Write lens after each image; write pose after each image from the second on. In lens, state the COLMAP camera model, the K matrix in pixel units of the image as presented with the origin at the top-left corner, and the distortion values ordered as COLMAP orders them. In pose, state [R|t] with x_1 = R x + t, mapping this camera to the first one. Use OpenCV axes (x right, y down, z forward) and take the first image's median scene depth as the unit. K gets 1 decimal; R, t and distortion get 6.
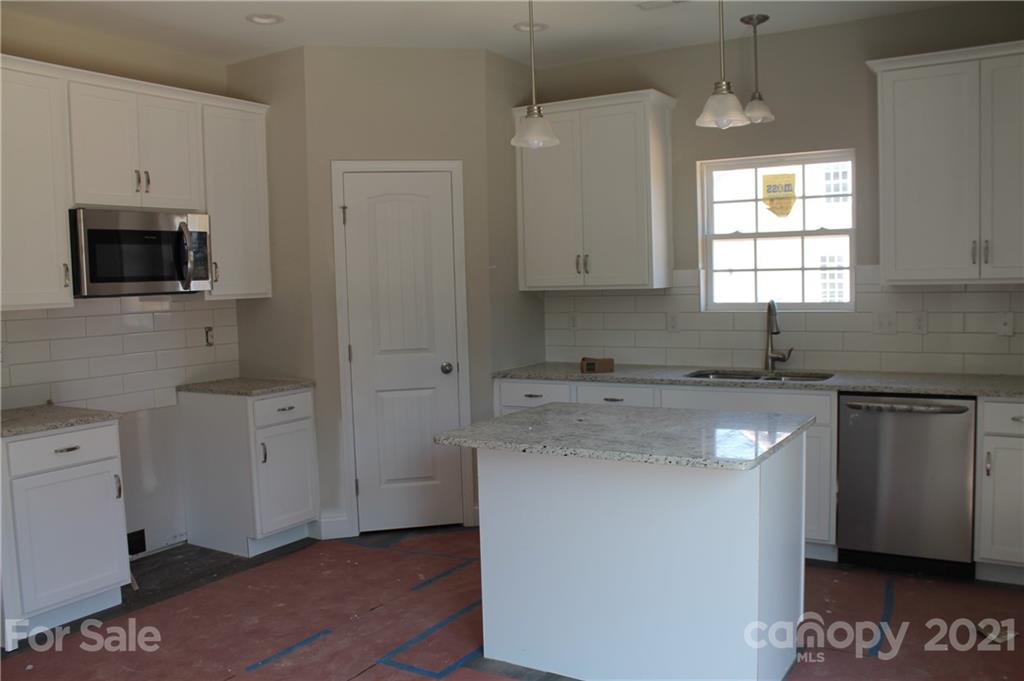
lens RADIAL K [[868.4, 0, 512.0], [0, 868.4, 340.5], [0, 0, 1]] dist [-0.176032, 0.133378]
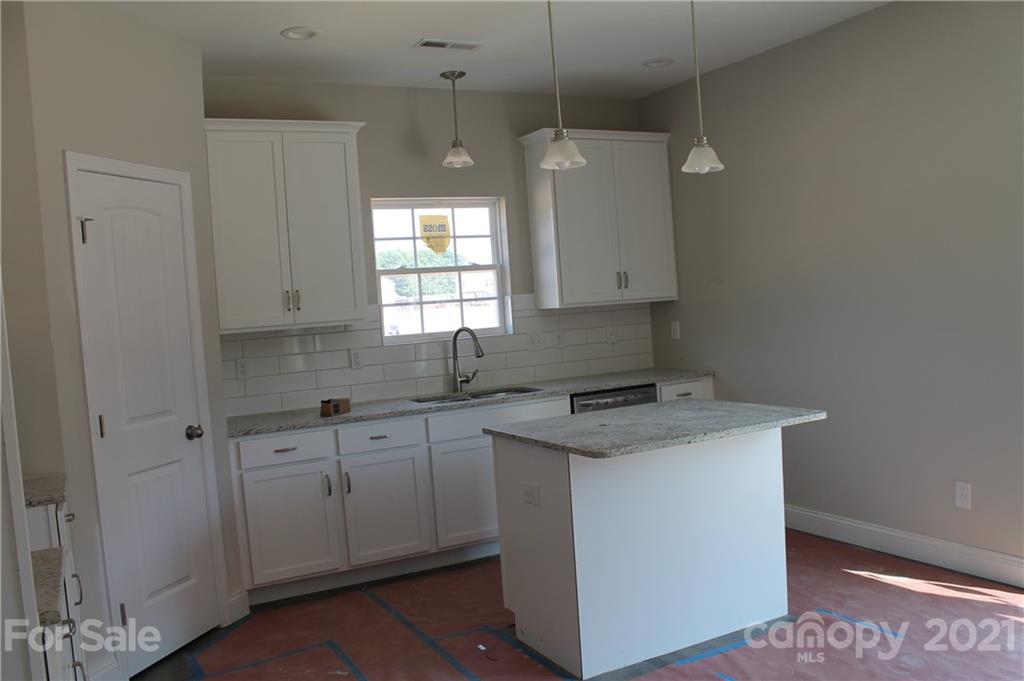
lens RADIAL K [[868.4, 0, 512.0], [0, 868.4, 340.5], [0, 0, 1]] dist [-0.176032, 0.133378]
pose [[0.512249, -0.046417, 0.857582, -0.602938], [0.113805, 0.993401, -0.014210, -0.007448], [-0.851263, 0.104877, 0.514152, 0.357649]]
